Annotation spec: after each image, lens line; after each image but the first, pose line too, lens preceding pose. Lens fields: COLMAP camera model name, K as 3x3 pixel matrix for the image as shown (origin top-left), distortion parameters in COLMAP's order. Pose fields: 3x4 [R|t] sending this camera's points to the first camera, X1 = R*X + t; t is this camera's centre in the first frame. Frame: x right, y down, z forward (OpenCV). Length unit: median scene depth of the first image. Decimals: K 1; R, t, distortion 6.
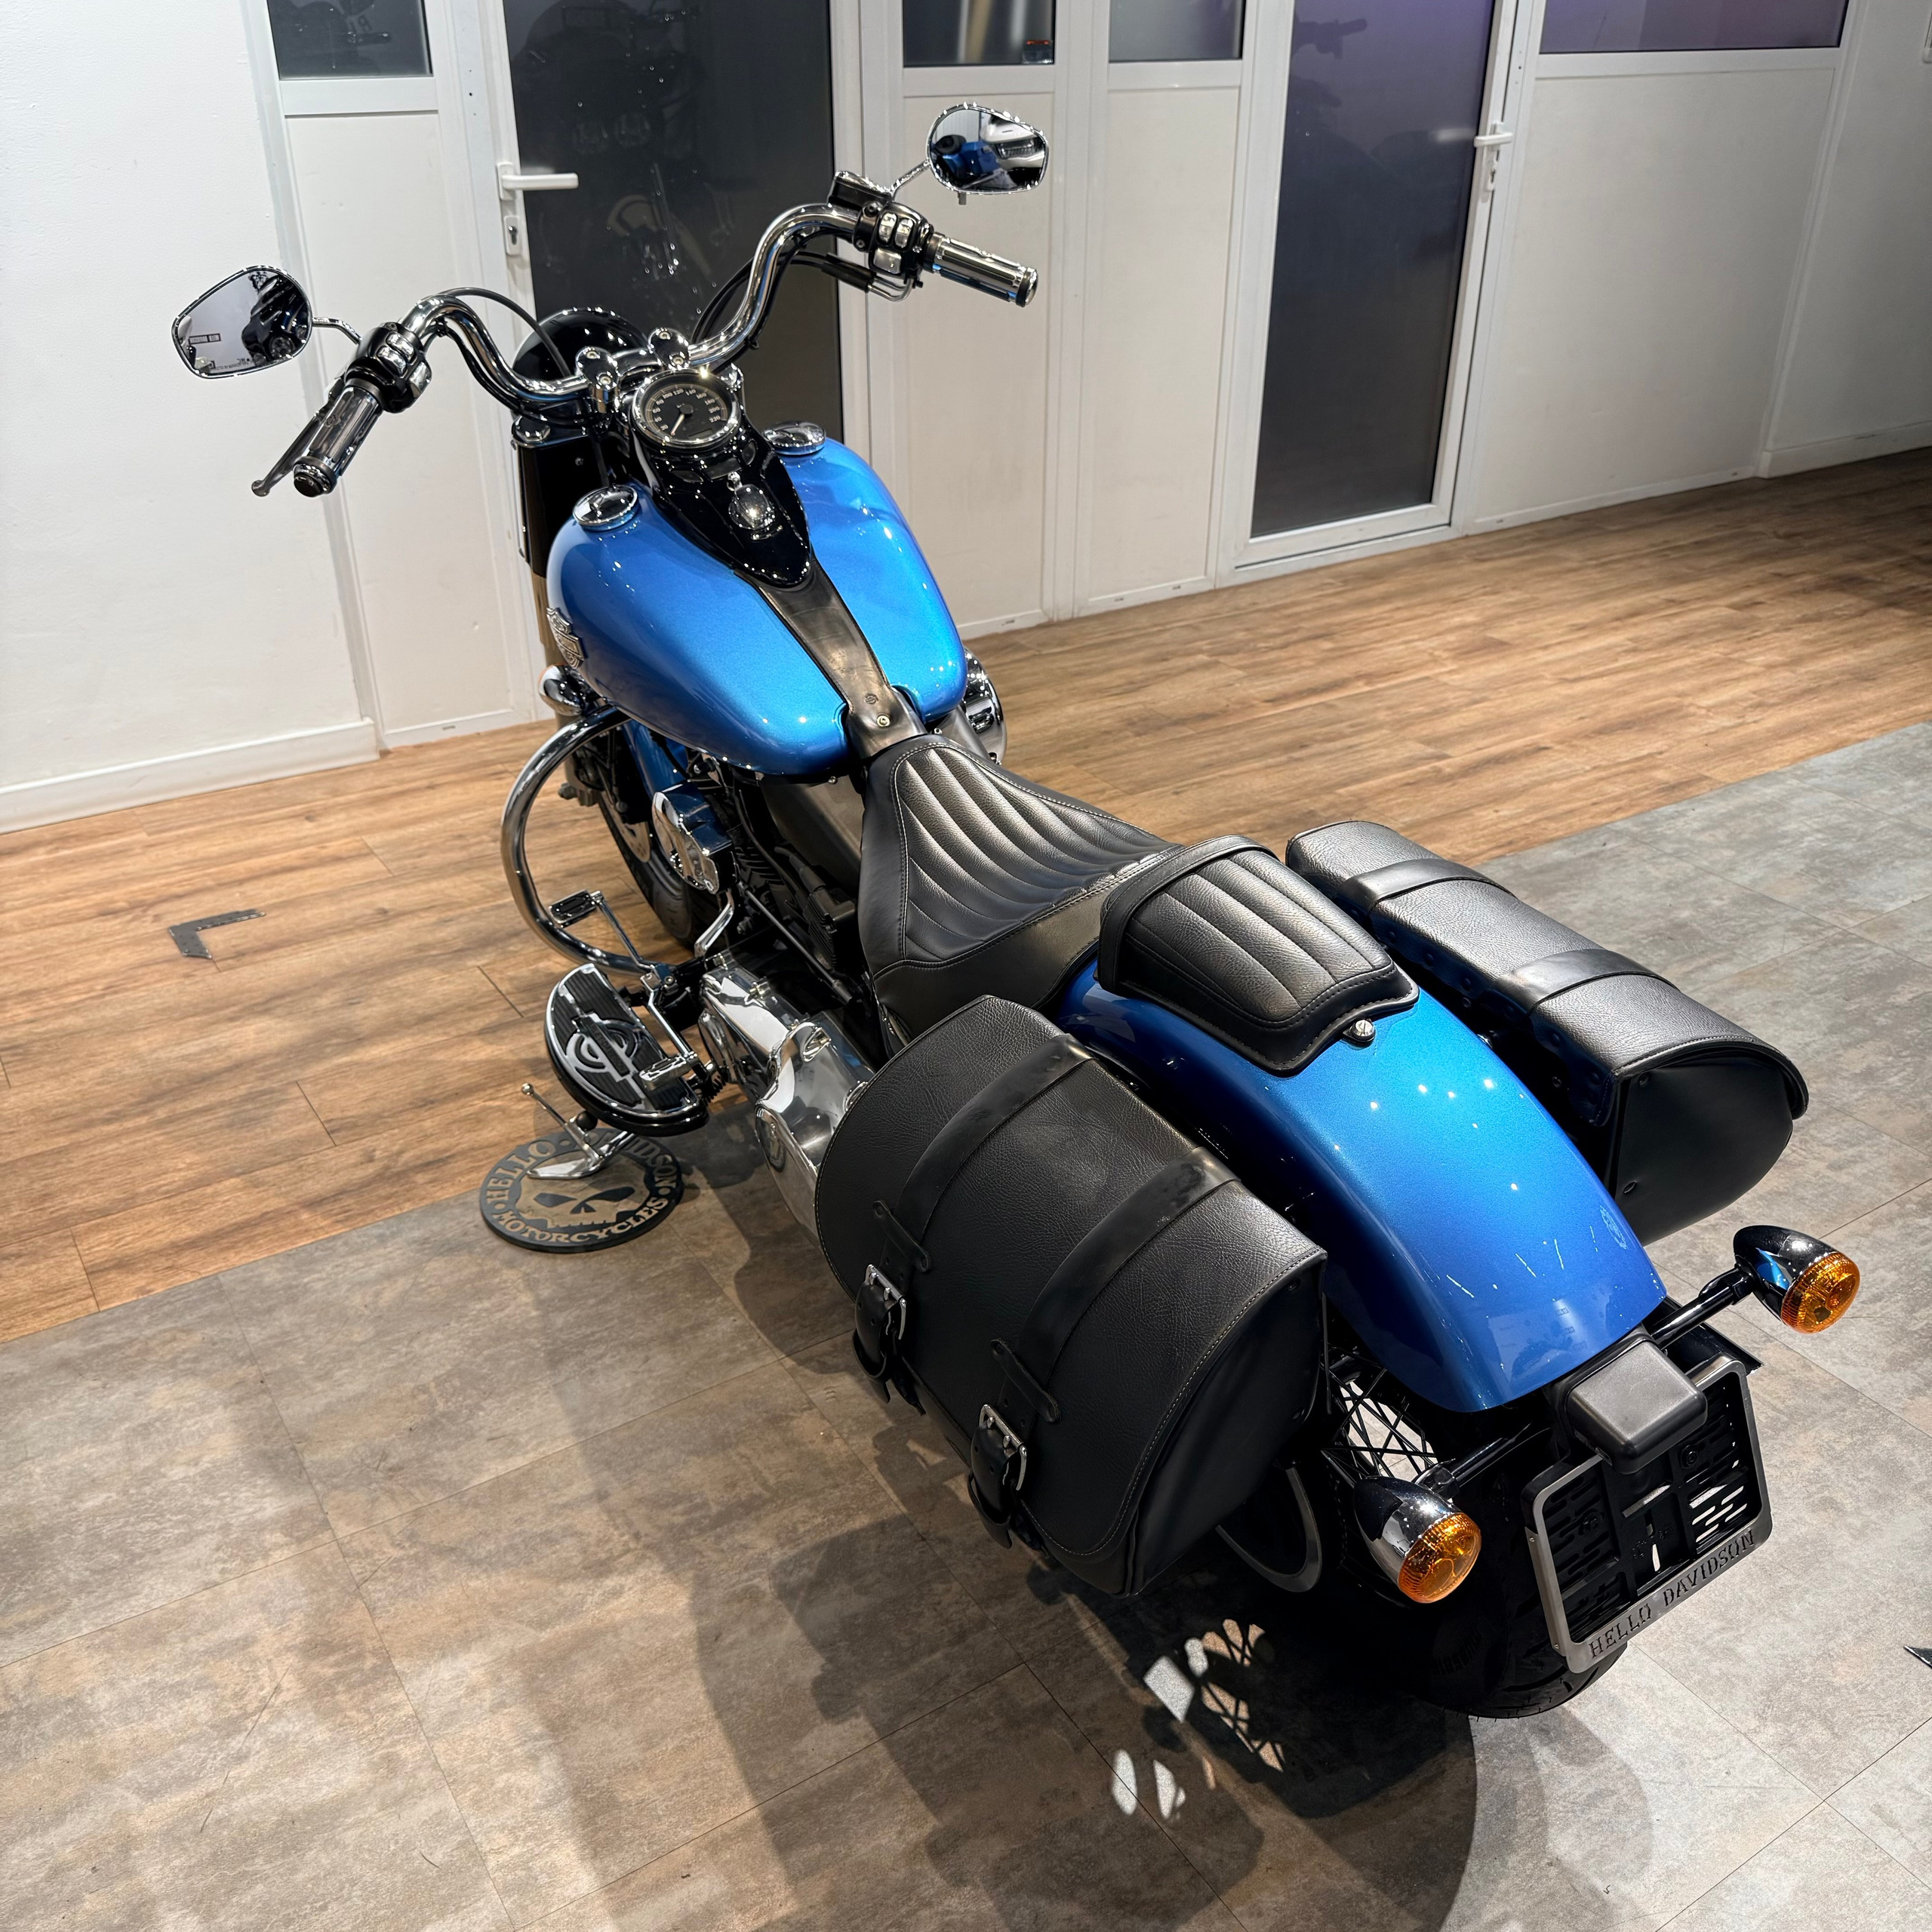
lens RADIAL K [[1790.6, 0, 968.3], [0, 1790.6, 957.6], [0, 0, 1]] dist [0.156633, -0.360448]
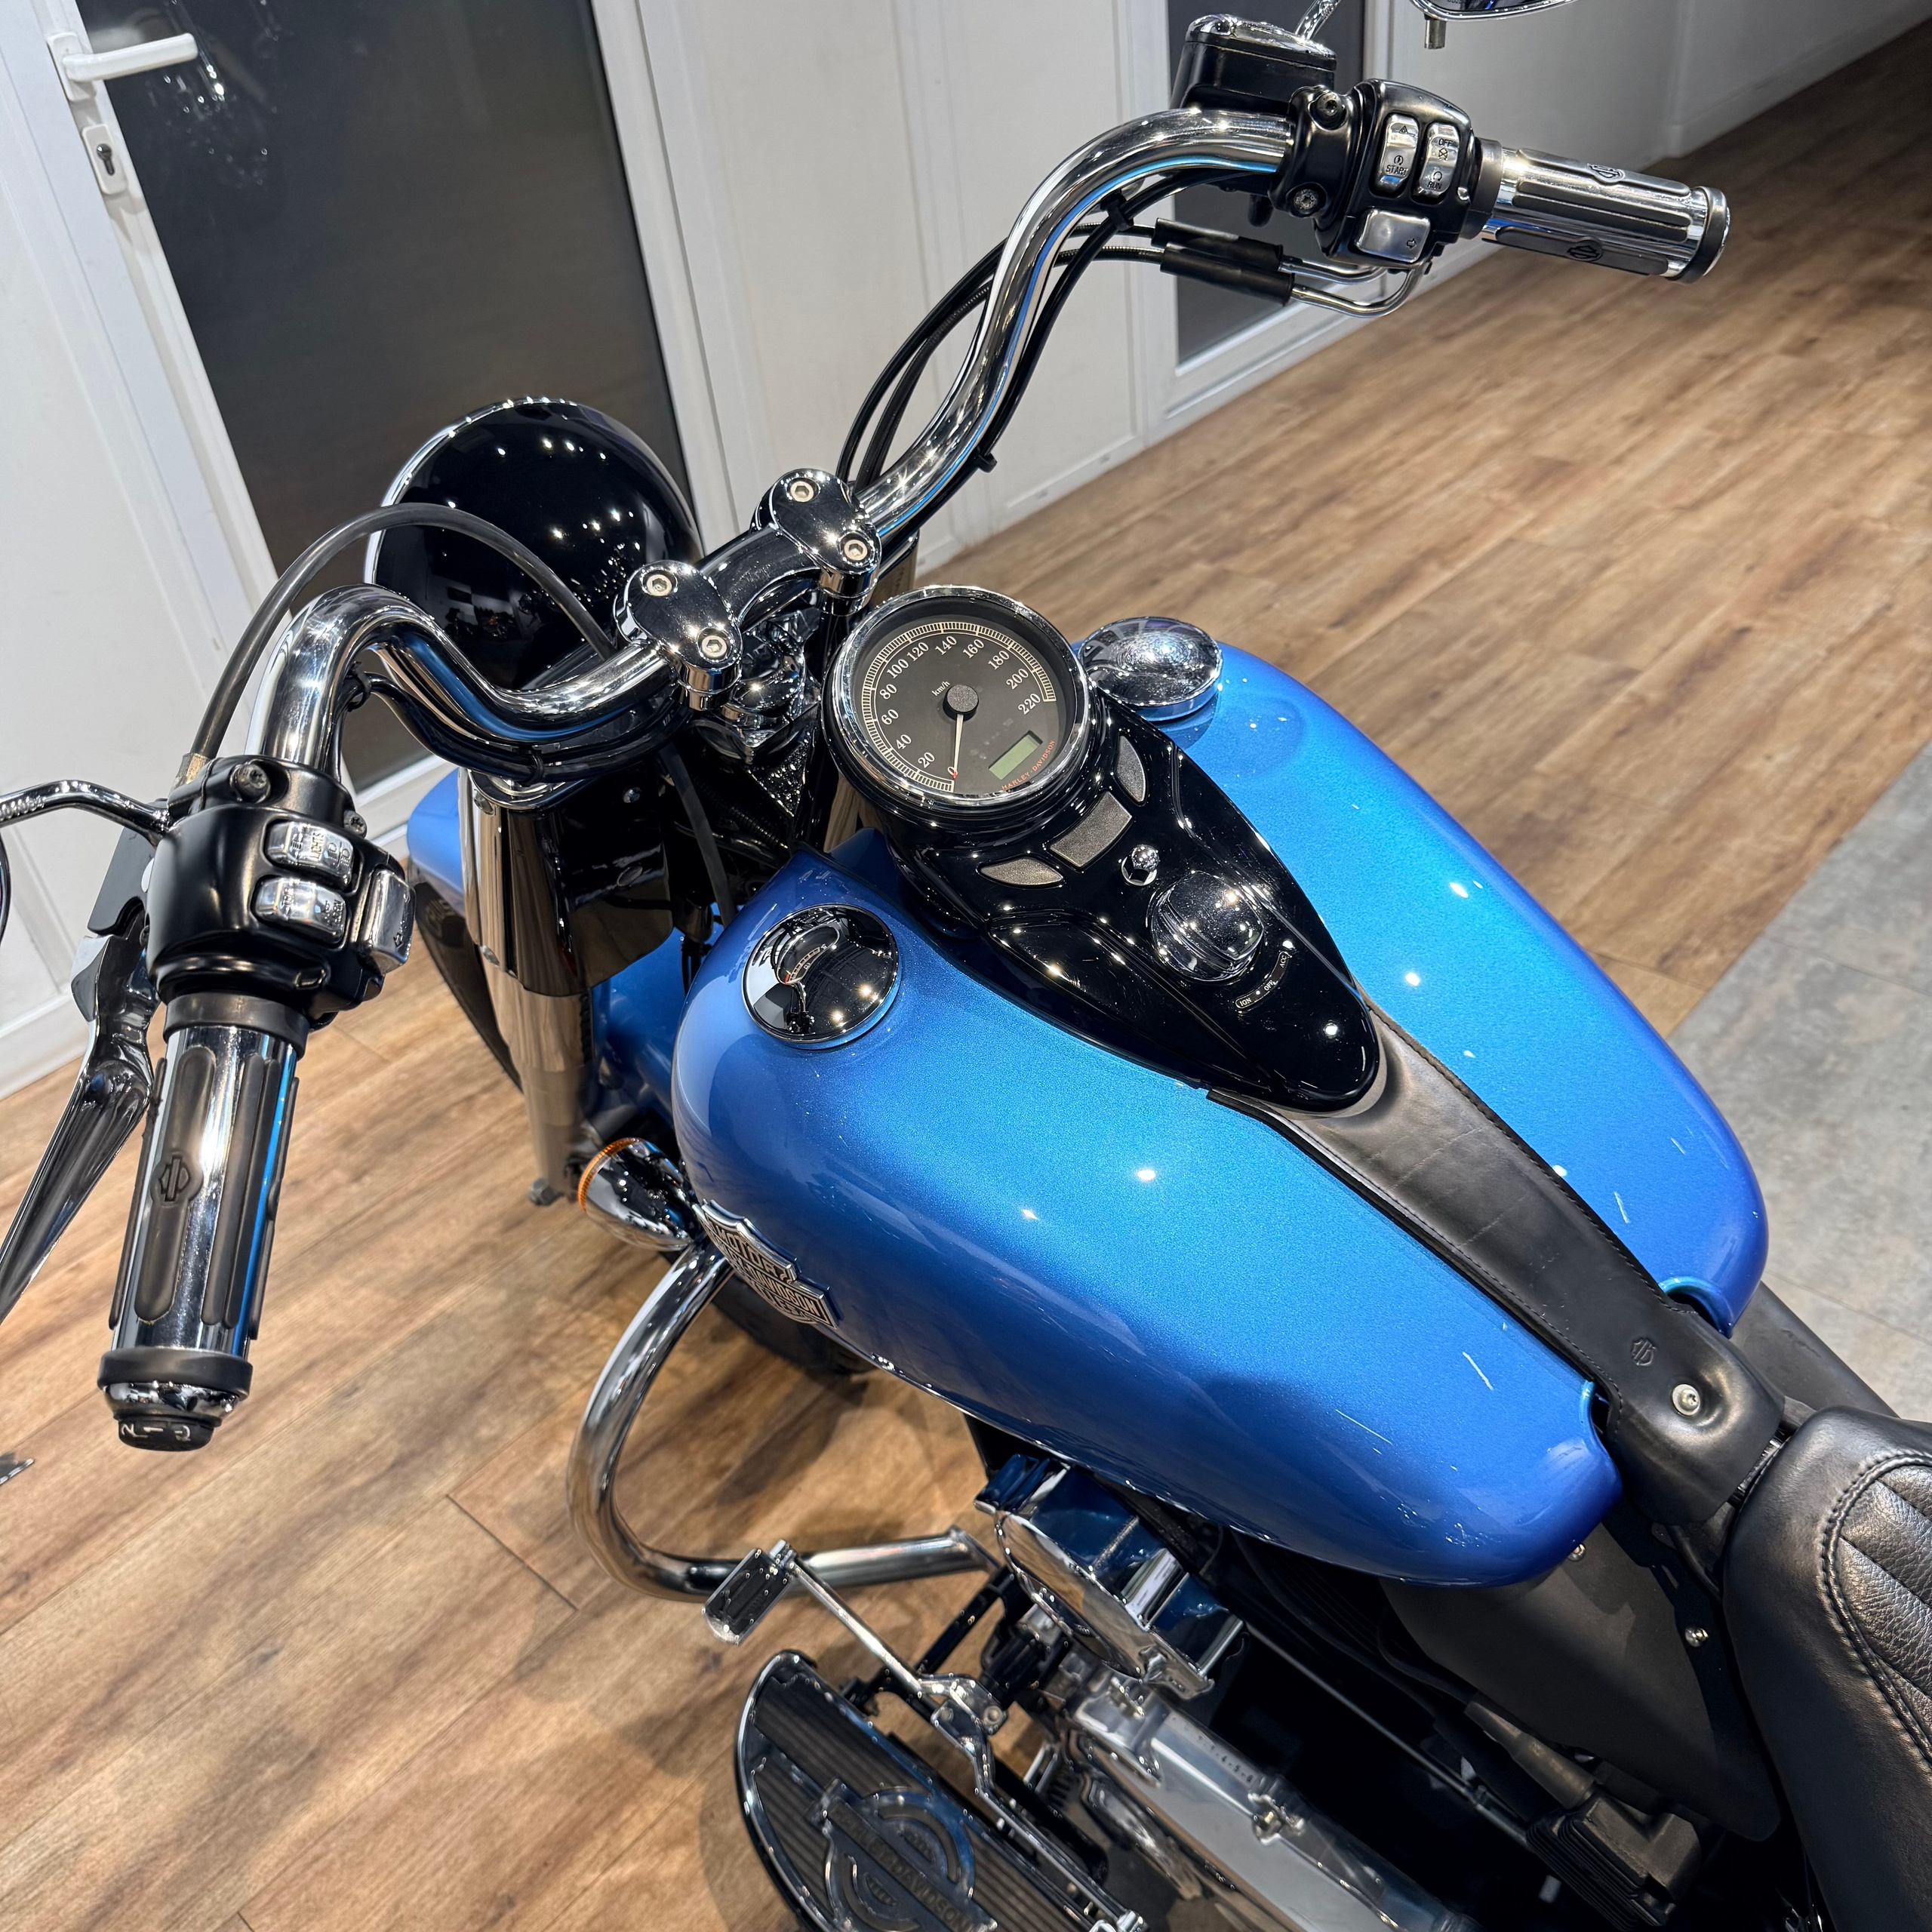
lens RADIAL K [[1838.8, 0, 958.1], [0, 1838.8, 970.1], [0, 0, 1]] dist [0.019354, -0.064754]
pose [[0.960713, -0.235531, 0.146816, -0.191761], [0.213261, 0.965003, 0.152605, -0.252968], [-0.177621, -0.115299, 0.977321, 0.497077]]
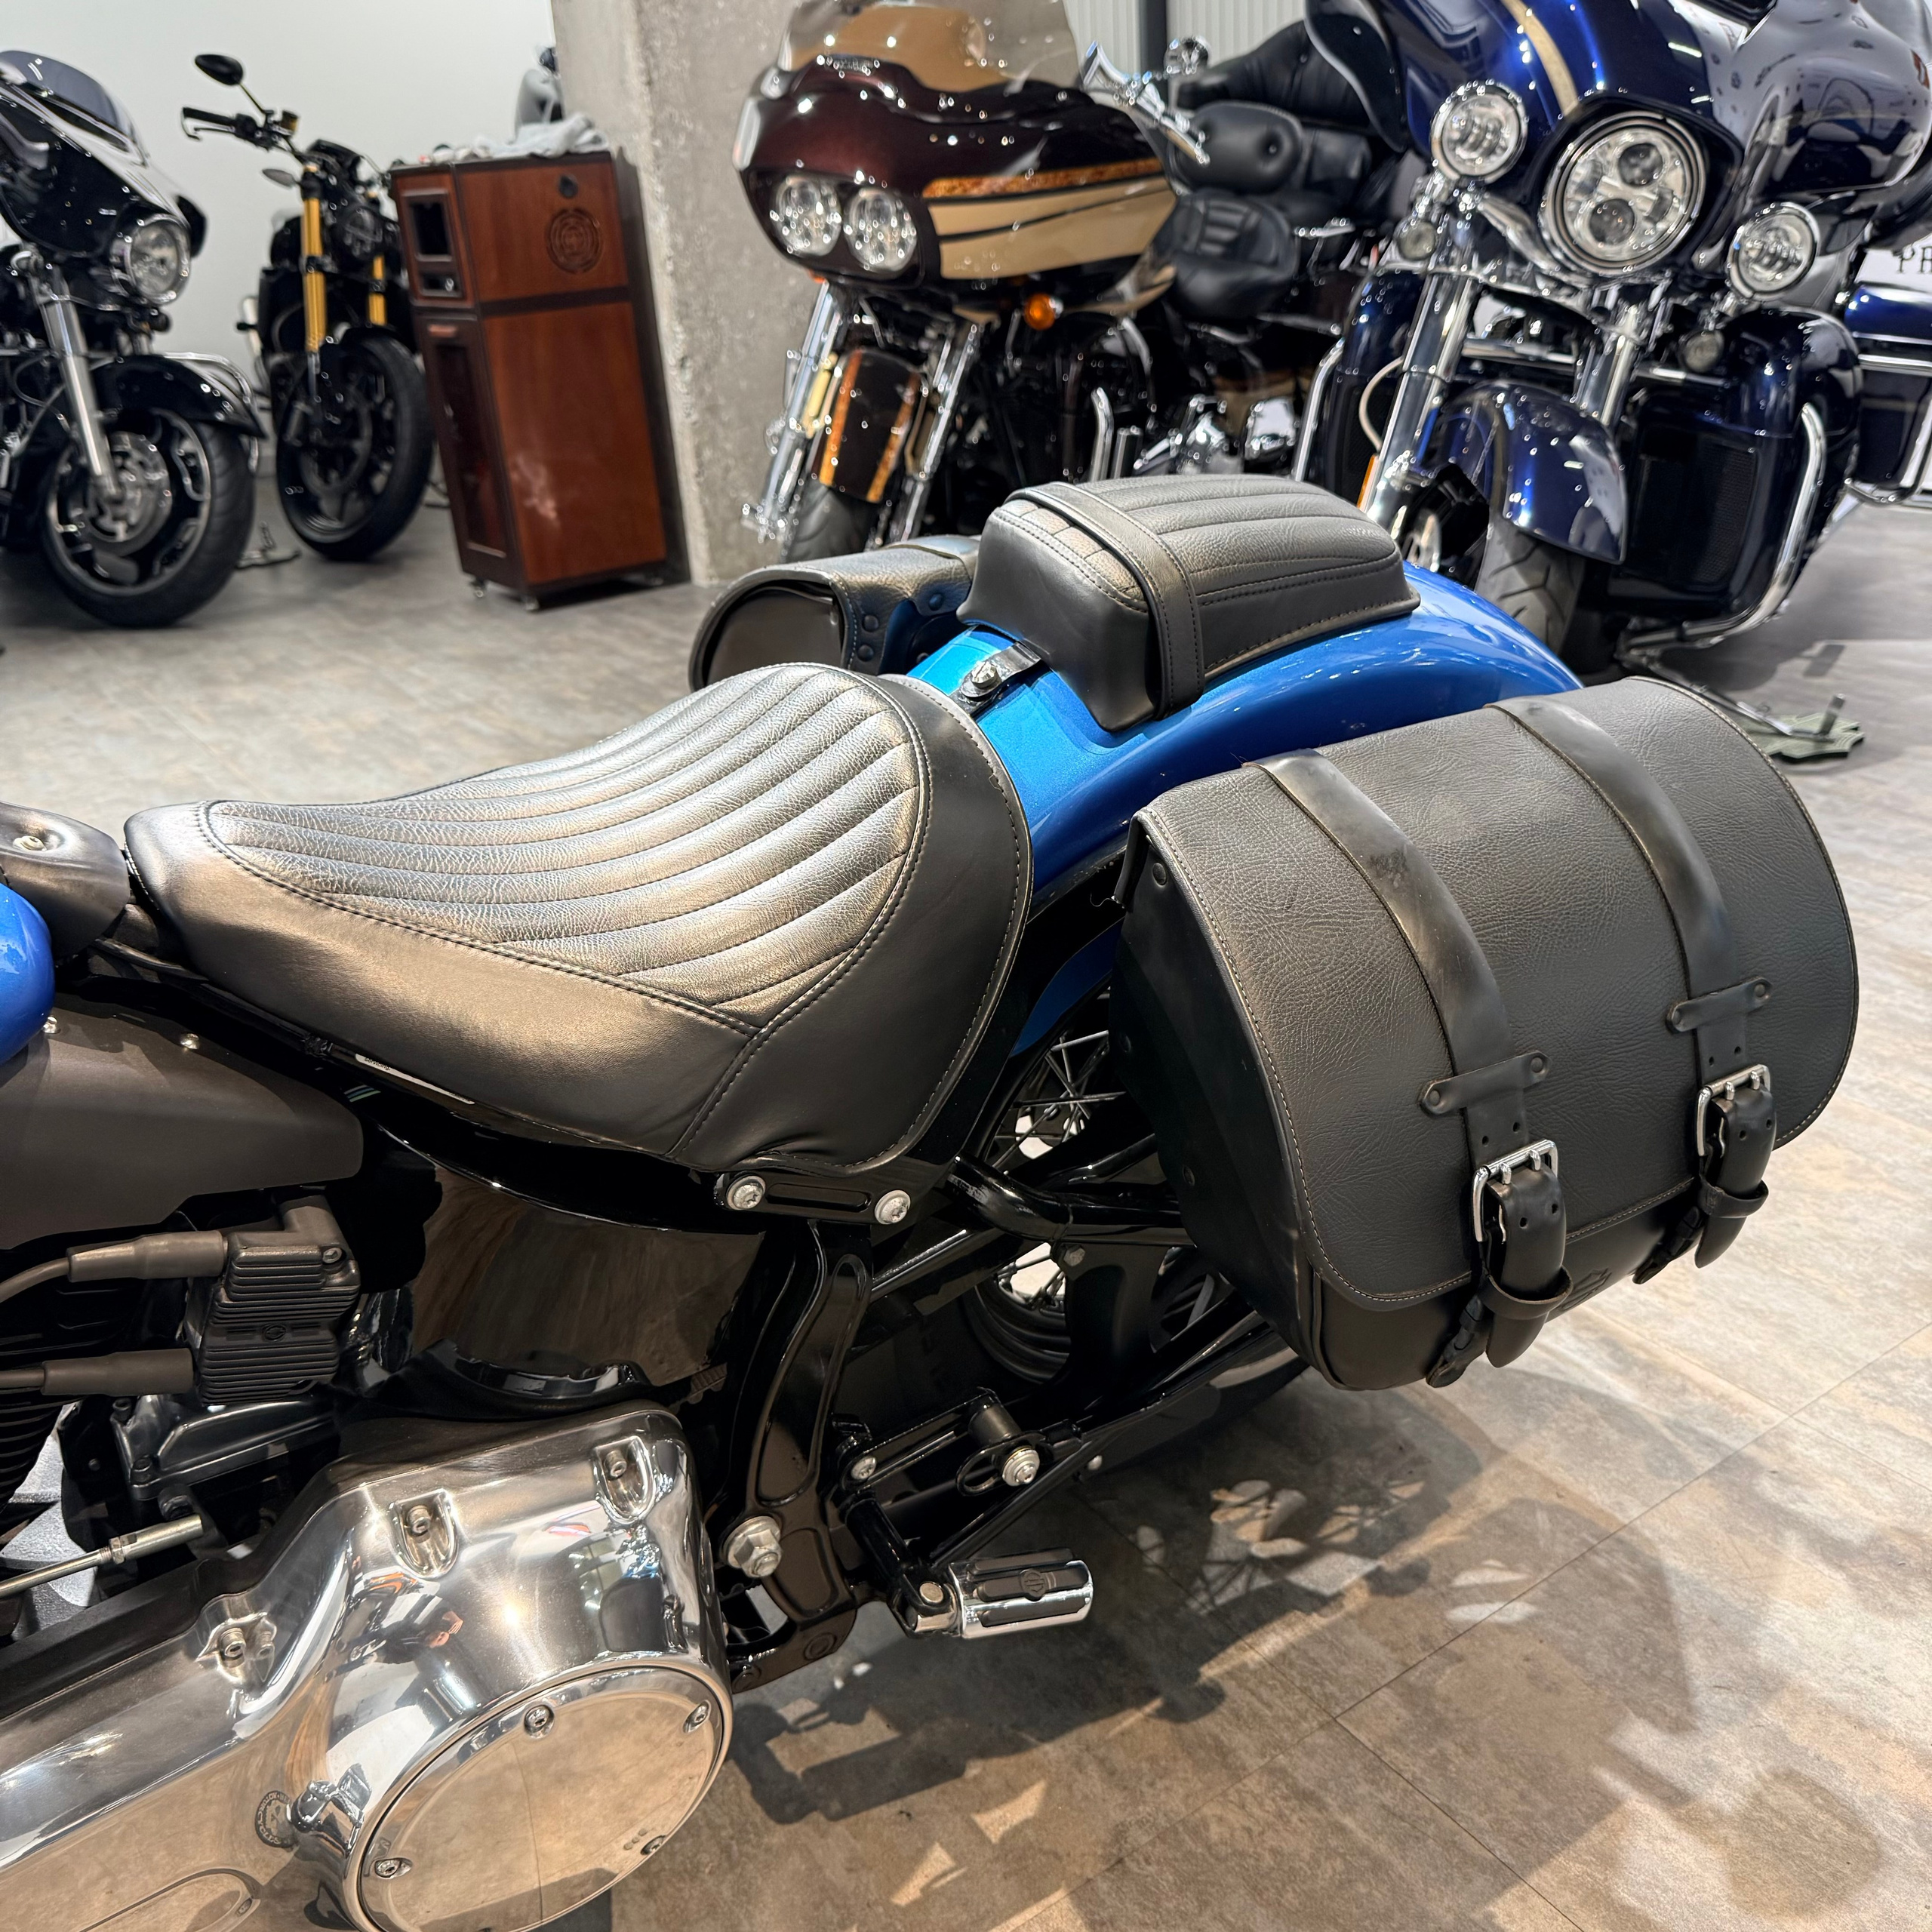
lens RADIAL K [[1826.6, 0, 953.4], [0, 1826.6, 963.3], [0, 0, 1]] dist [0.048517, -0.099612]
pose [[-0.018487, -0.403495, 0.914795, -0.350519], [0.531602, 0.770939, 0.350787, -0.115770], [-0.846792, 0.492792, 0.200247, 0.591057]]
